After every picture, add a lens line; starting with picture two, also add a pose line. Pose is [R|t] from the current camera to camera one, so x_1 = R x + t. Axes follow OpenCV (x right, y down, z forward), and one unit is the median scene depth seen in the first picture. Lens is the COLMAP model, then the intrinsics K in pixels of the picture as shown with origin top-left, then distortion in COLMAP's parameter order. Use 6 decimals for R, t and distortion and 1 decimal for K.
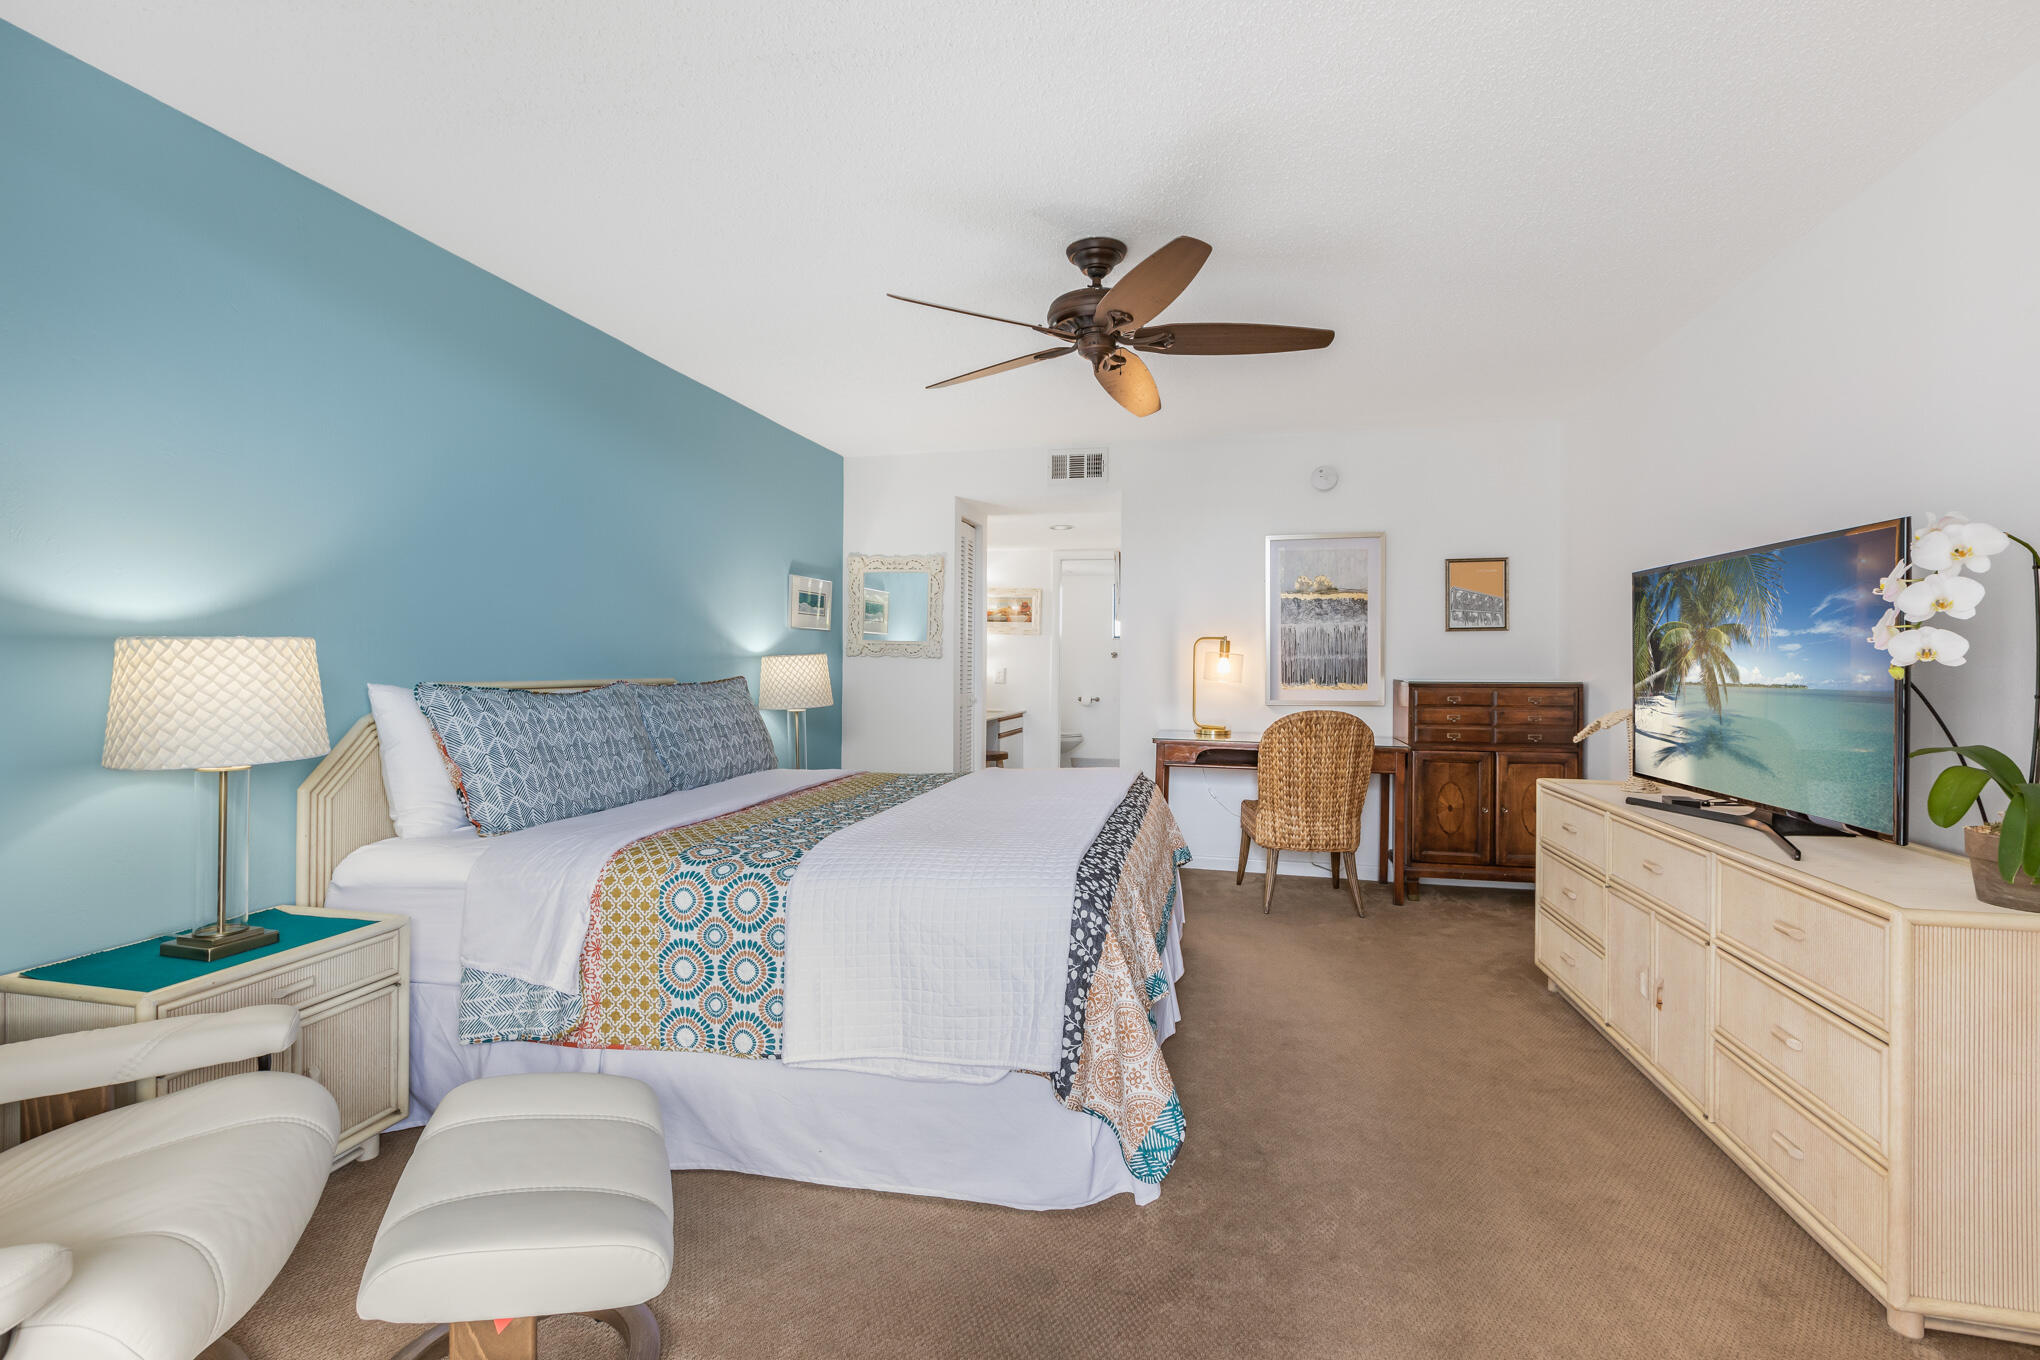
lens RADIAL K [[918.6, 0, 1020.9], [0, 918.6, 653.2], [0, 0, 1]] dist [-0.013481, 0.000102]
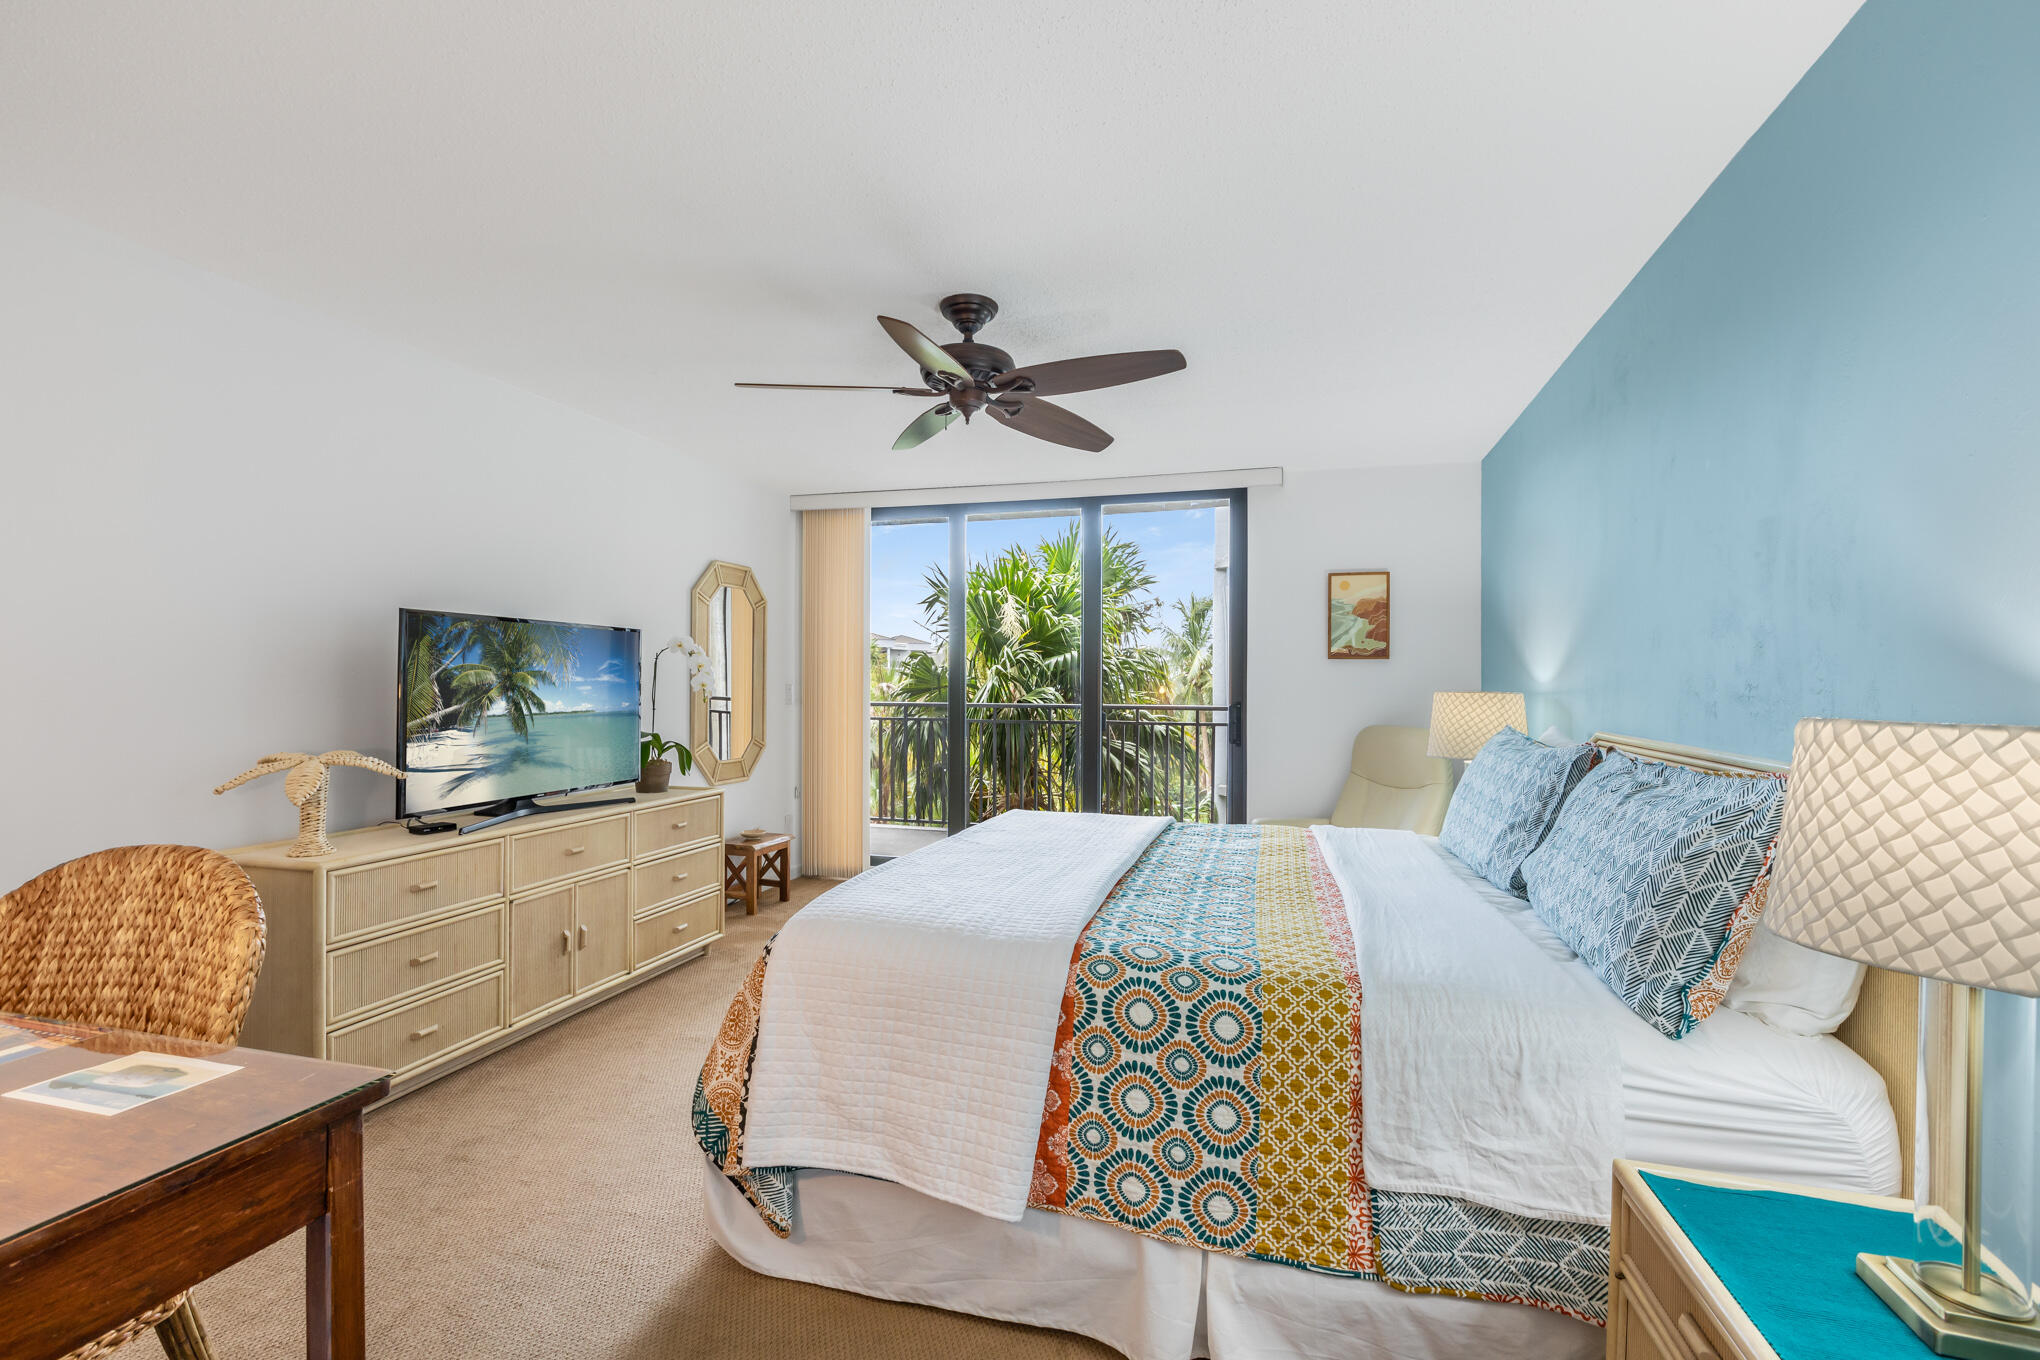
lens RADIAL K [[929.8, 0, 1017.5], [0, 929.8, 691.0], [0, 0, 1]] dist [0.001106, 0.000312]
pose [[-0.996052, -0.011095, 0.088077, -0.071846], [-0.010855, 0.999936, 0.003199, -0.011887], [-0.088107, 0.002230, -0.996109, 2.162293]]
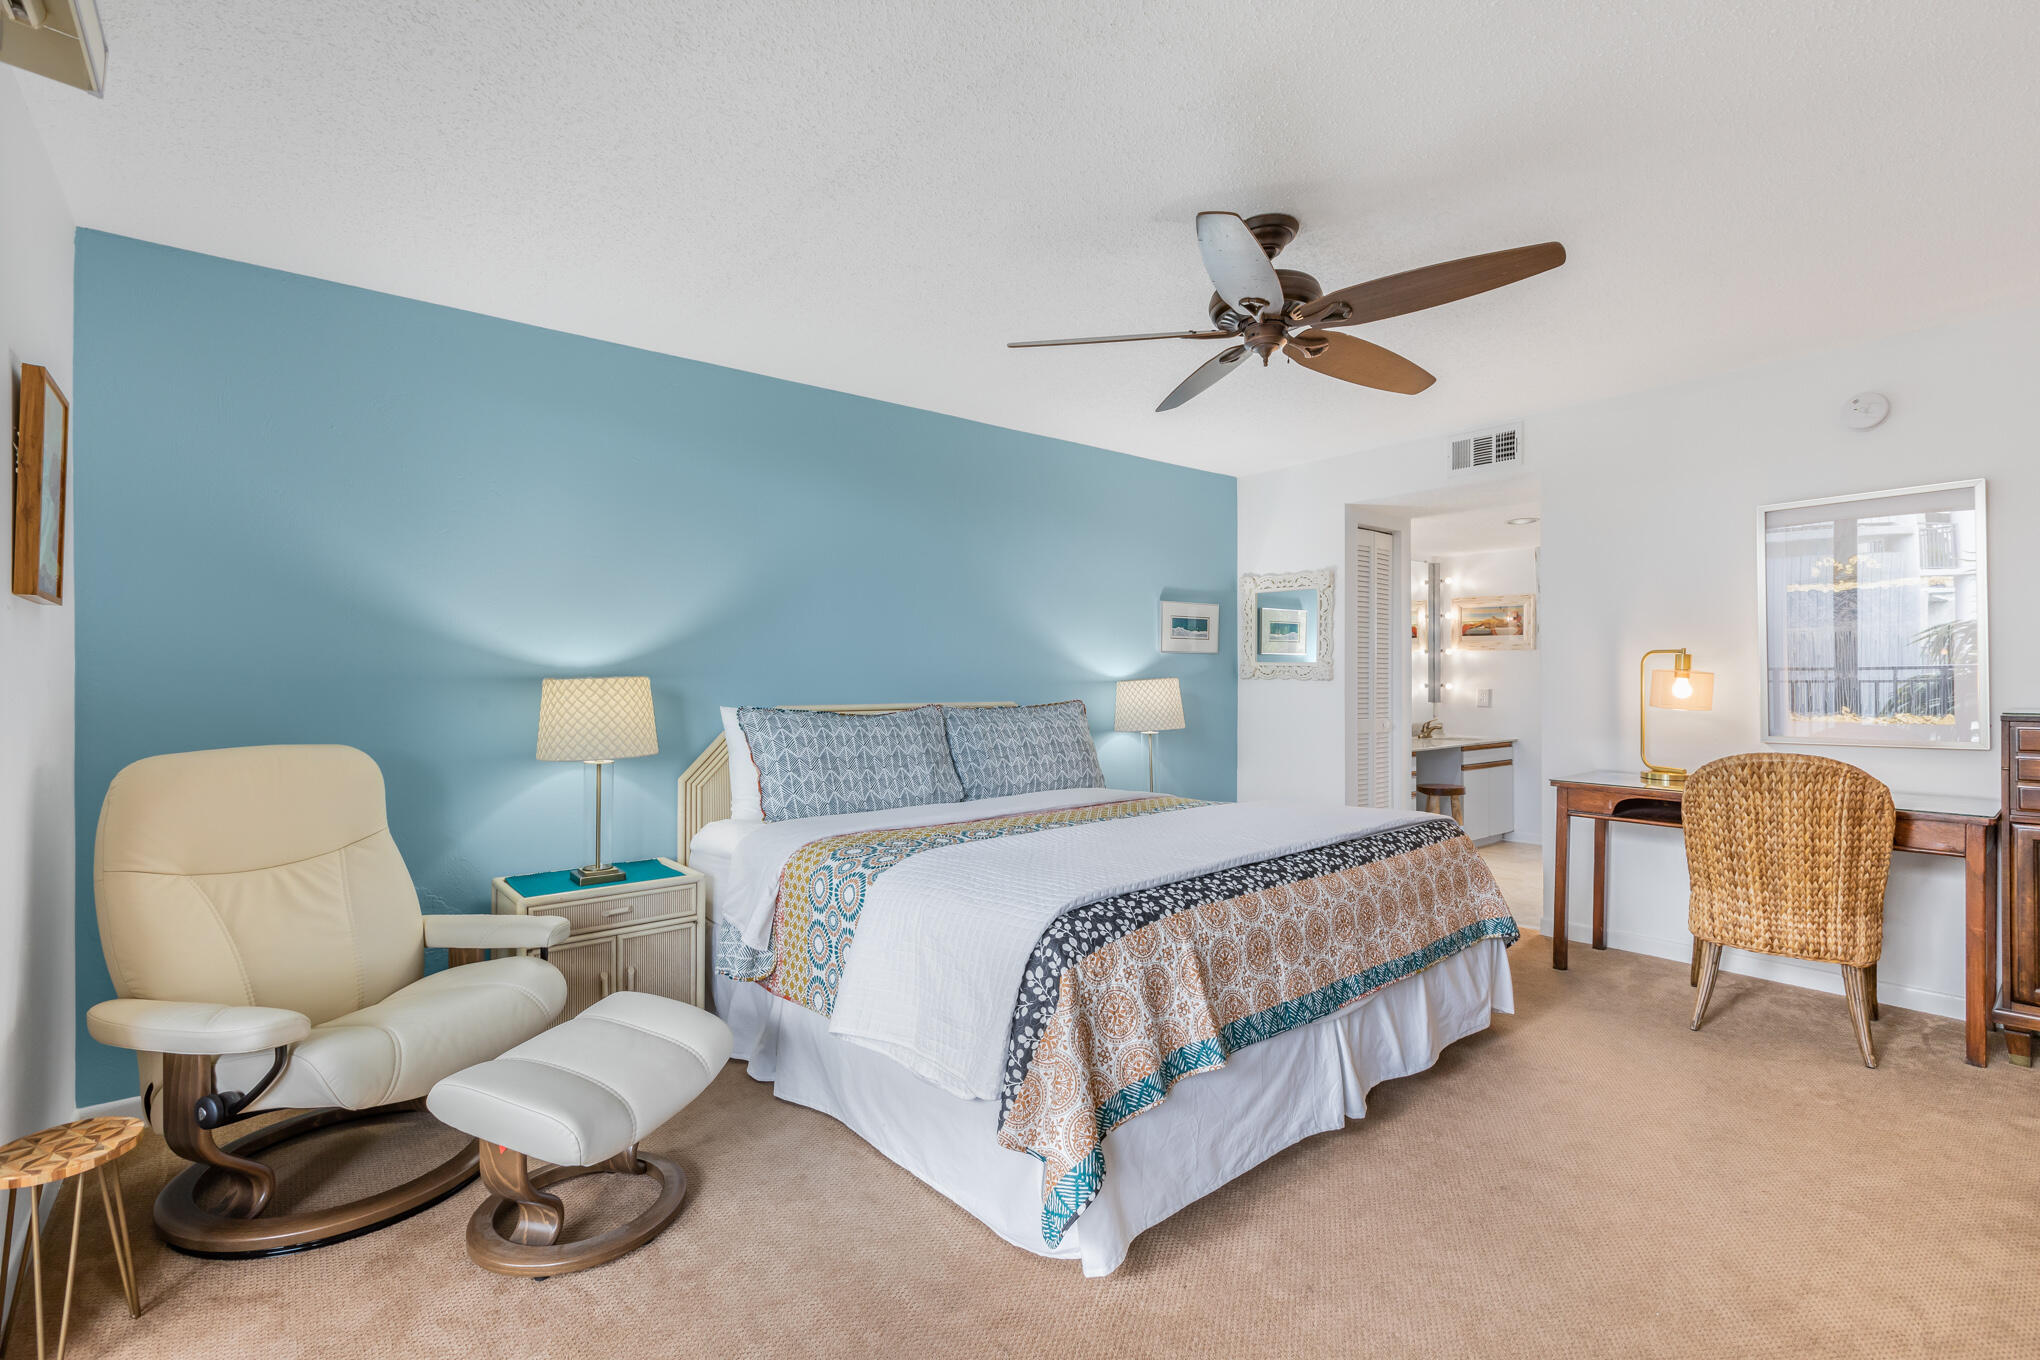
lens RADIAL K [[917.0, 0, 1016.5], [0, 917.0, 665.0], [0, 0, 1]] dist [-0.000053, 0.000177]
pose [[0.791566, -0.018581, -0.610802, 0.463053], [0.014097, 0.999827, -0.012146, -0.006782], [0.610922, 0.001004, 0.791690, 0.150587]]
